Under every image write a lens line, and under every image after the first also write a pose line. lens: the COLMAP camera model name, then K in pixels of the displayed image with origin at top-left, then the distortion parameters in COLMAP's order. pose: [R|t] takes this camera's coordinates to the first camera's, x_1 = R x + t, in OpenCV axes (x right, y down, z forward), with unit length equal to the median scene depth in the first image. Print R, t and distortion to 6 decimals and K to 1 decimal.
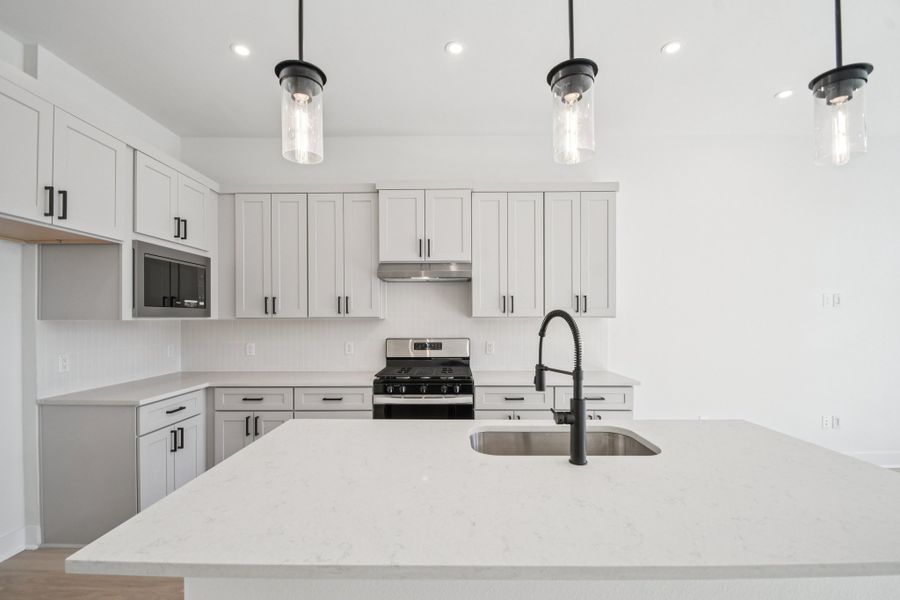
lens RADIAL K [[399.2, 0, 447.4], [0, 399.2, 318.1], [0, 0, 1]] dist [-0.001439, -0.000549]
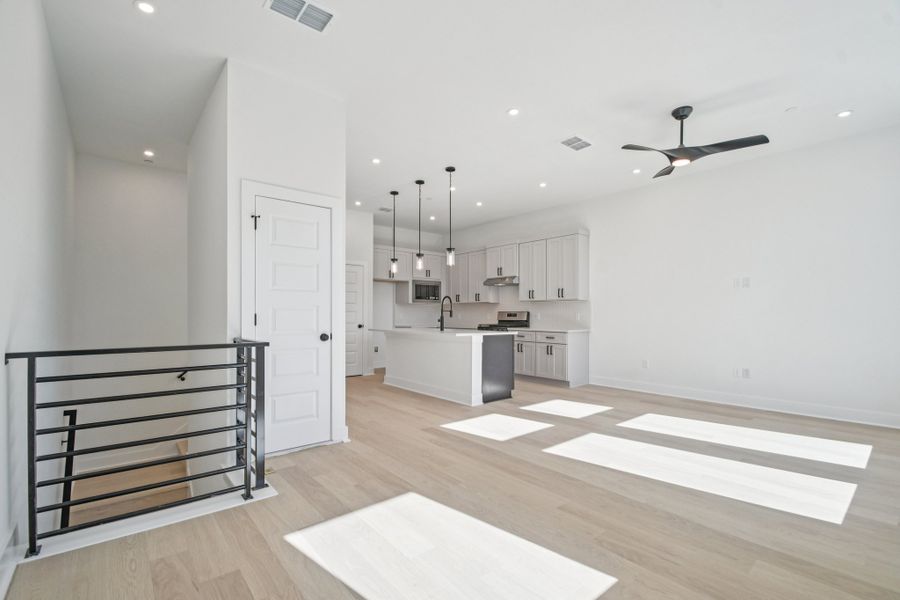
lens RADIAL K [[399.2, 0, 447.4], [0, 399.2, 318.1], [0, 0, 1]] dist [-0.001439, -0.000549]
pose [[0.648447, 0.011237, -0.761177, 1.516352], [-0.001502, 0.999908, 0.013481, 0.063508], [0.761258, -0.007598, 0.648405, -0.740683]]
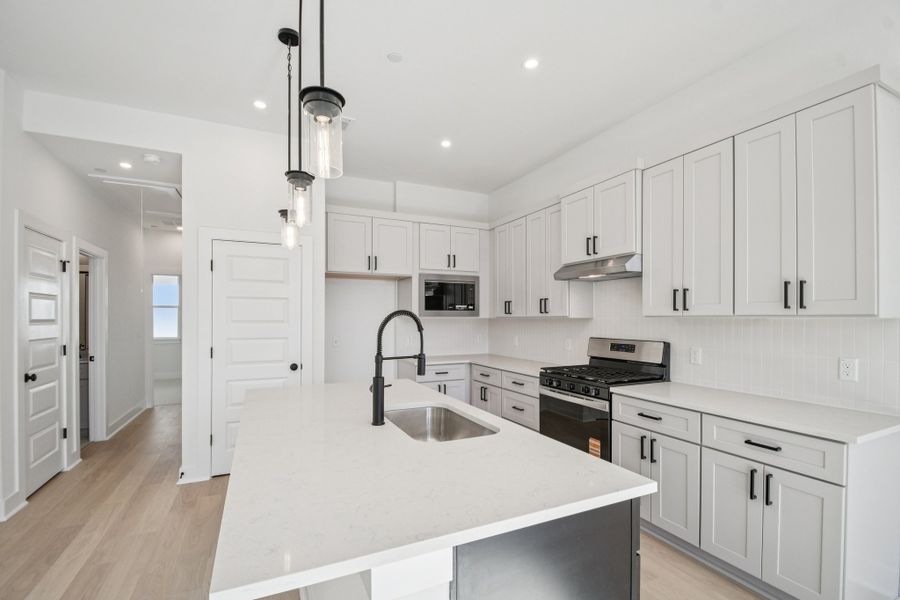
lens RADIAL K [[399.2, 0, 447.4], [0, 399.2, 318.1], [0, 0, 1]] dist [-0.001439, -0.000549]
pose [[0.442435, 0.005378, -0.896784, 0.667449], [0.000982, 0.999979, 0.006482, -0.005424], [0.896800, -0.003749, 0.442421, 0.246173]]
